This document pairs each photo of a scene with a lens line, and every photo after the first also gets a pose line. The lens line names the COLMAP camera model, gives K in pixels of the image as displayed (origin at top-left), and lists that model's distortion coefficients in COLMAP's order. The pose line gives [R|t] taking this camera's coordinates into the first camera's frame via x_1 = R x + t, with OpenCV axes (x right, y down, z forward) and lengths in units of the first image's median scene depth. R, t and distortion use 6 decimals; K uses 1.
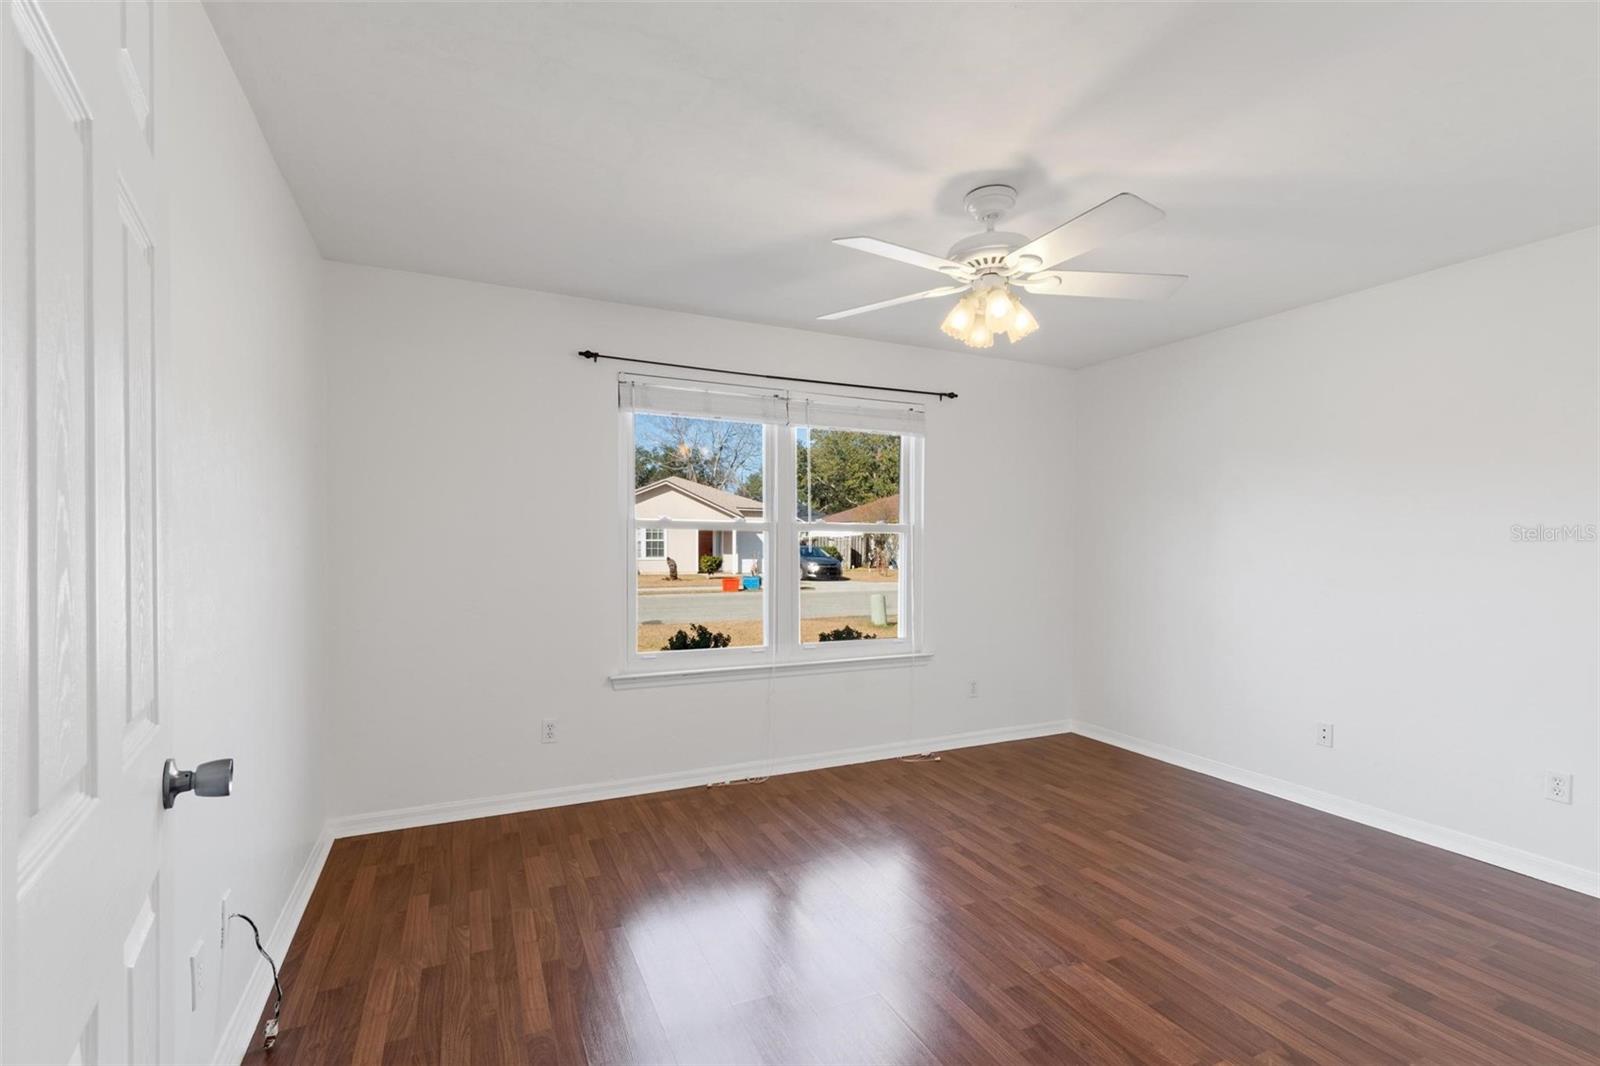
lens RADIAL K [[709.7, 0, 799.5], [0, 709.7, 545.3], [0, 0, 1]] dist [0.005311, -0.001360]
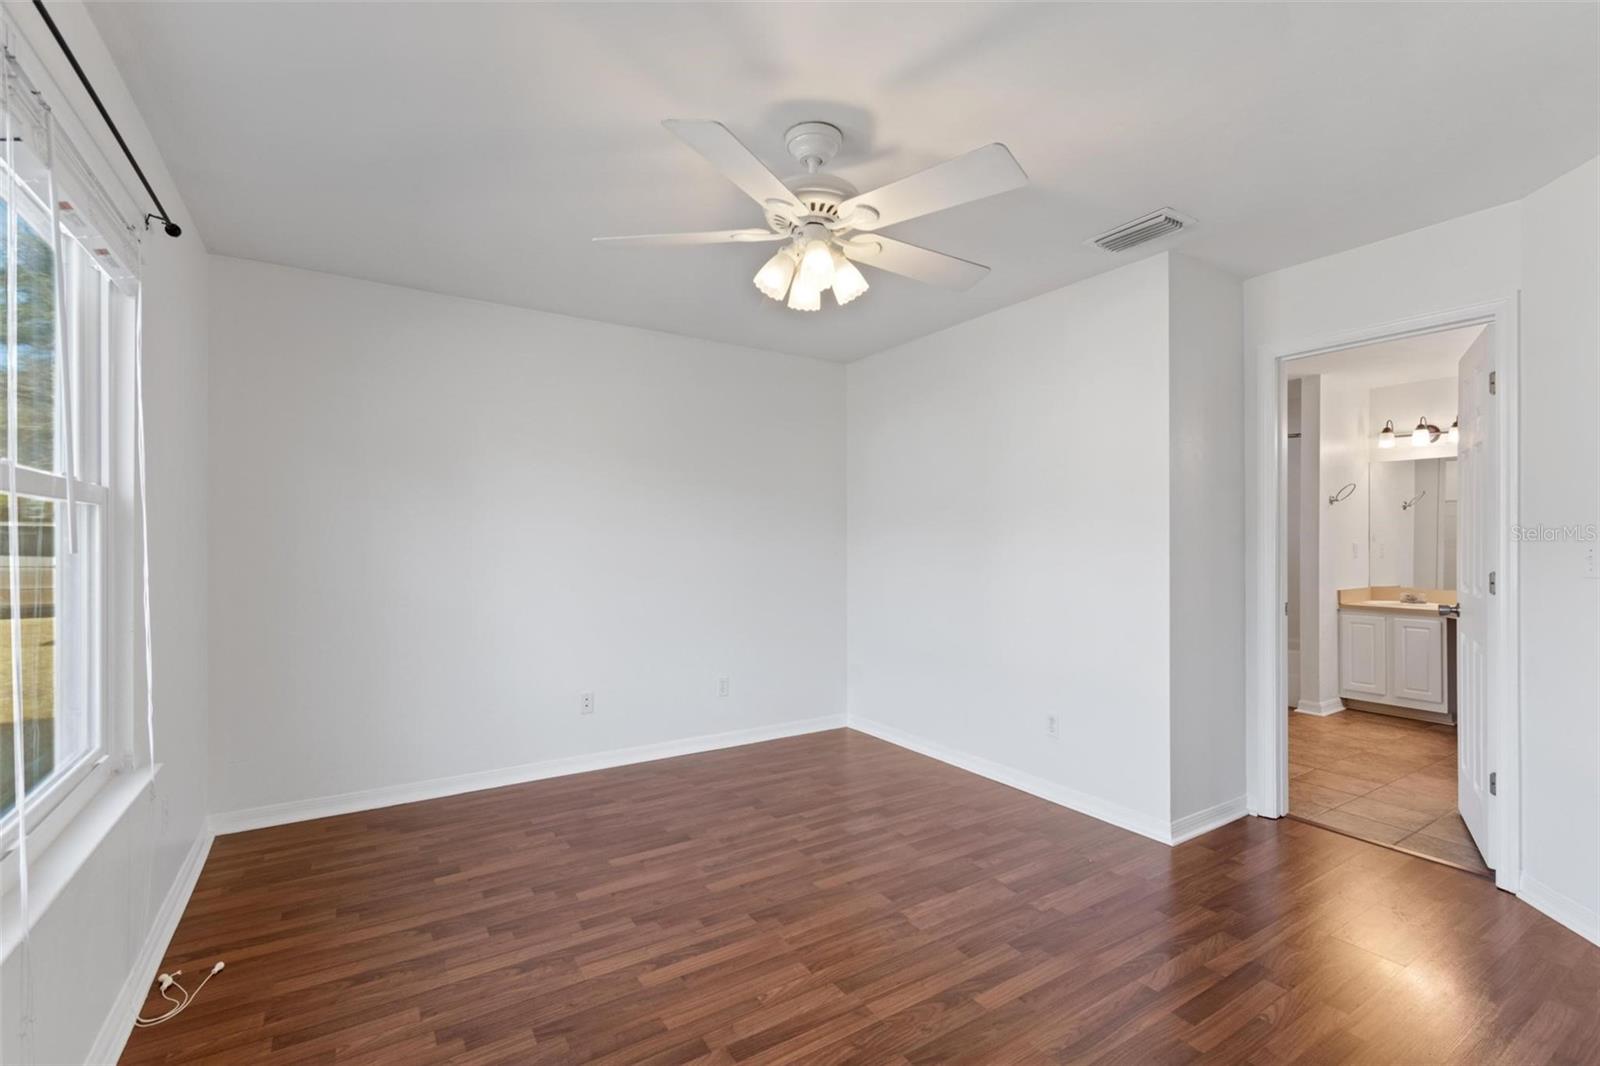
lens RADIAL K [[709.7, 0, 802.9], [0, 709.7, 534.3], [0, 0, 1]] dist [0.005311, -0.001360]
pose [[-0.132747, 0.002998, 0.991145, -0.498016], [-0.003361, 0.999988, -0.003475, 0.000332], [-0.991144, -0.003792, -0.132735, 0.945874]]
